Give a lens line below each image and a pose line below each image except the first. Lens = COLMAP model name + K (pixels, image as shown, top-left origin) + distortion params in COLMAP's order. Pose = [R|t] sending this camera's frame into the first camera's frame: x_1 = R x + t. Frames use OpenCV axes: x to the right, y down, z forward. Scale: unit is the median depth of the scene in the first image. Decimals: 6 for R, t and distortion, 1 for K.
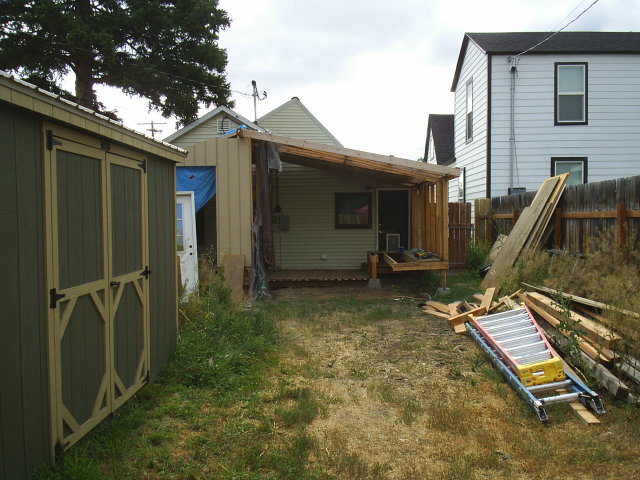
lens RADIAL K [[572.4, 0, 321.9], [0, 572.4, 236.7], [0, 0, 1]] dist [0.083885, -0.195649]
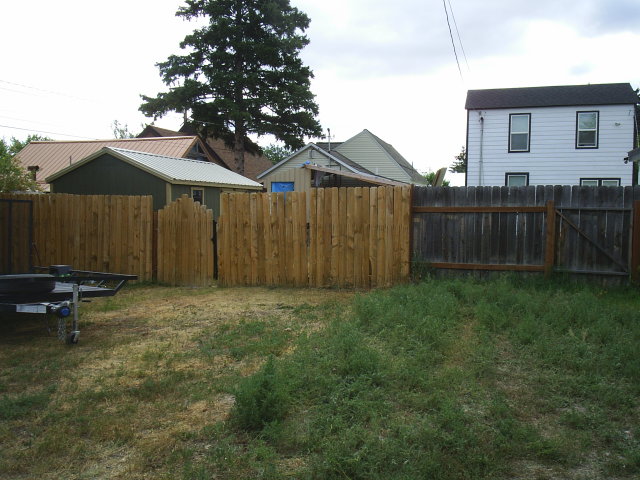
lens RADIAL K [[572.4, 0, 321.9], [0, 572.4, 236.7], [0, 0, 1]] dist [0.083885, -0.195649]
pose [[0.965045, 0.032711, -0.260037, 0.326941], [-0.026602, 0.999282, 0.026977, 0.011576], [0.260732, -0.019116, 0.965222, -0.692267]]
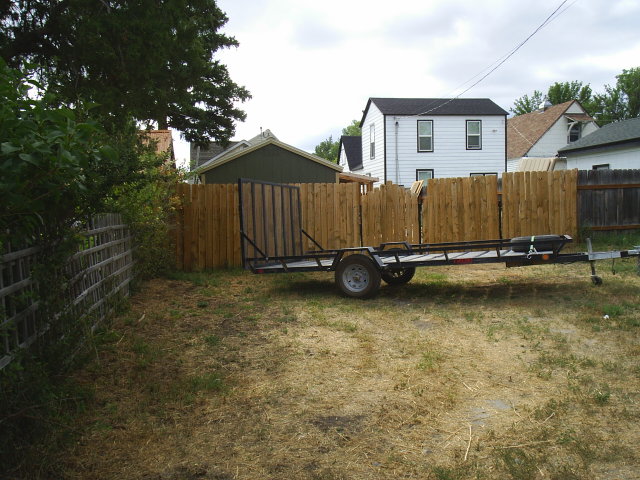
lens RADIAL K [[572.4, 0, 321.9], [0, 572.4, 236.7], [0, 0, 1]] dist [0.083885, -0.195649]
pose [[0.976537, -0.027775, 0.213552, -0.326497], [0.024295, 0.999526, 0.018907, 0.044864], [-0.213976, -0.013276, 0.976749, -0.810199]]
